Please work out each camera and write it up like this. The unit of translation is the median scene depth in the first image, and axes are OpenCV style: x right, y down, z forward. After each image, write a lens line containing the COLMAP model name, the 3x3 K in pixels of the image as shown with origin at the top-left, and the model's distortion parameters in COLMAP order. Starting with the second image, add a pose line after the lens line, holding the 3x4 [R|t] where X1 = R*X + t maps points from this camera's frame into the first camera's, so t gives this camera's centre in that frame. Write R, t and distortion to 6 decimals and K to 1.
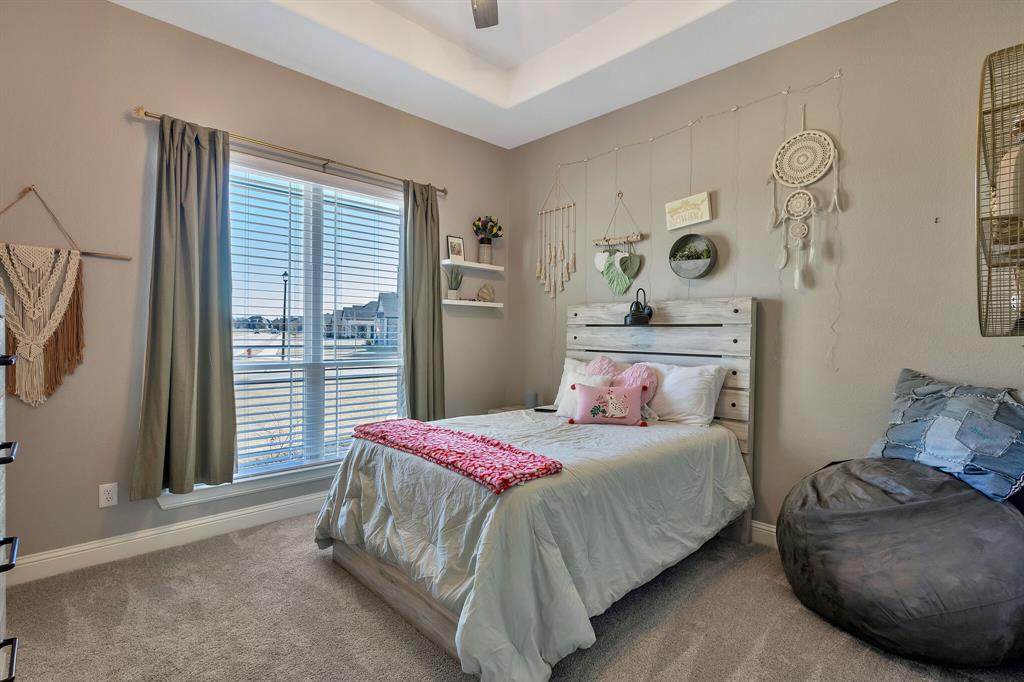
lens RADIAL K [[485.4, 0, 510.9], [0, 485.4, 336.9], [0, 0, 1]] dist [0.004090, 0.000428]
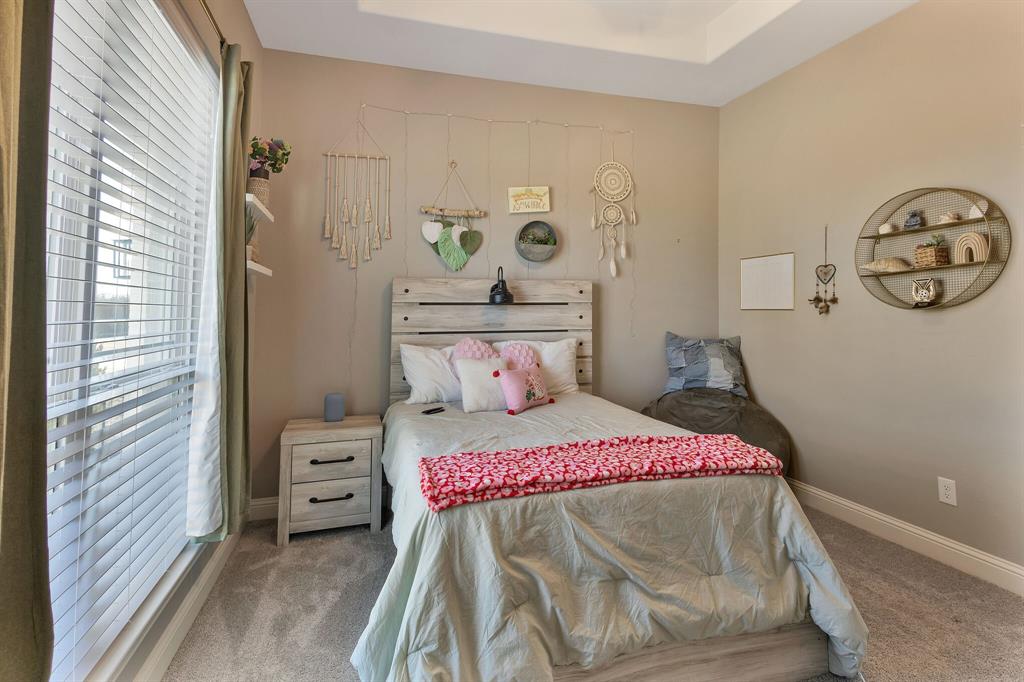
lens RADIAL K [[485.4, 0, 517.9], [0, 485.4, 289.1], [0, 0, 1]] dist [0.004090, 0.000428]
pose [[0.466653, 0.028332, 0.883987, -0.632561], [0.019946, 0.998895, -0.042544, -0.011858], [-0.884216, 0.037486, 0.465572, 0.545274]]
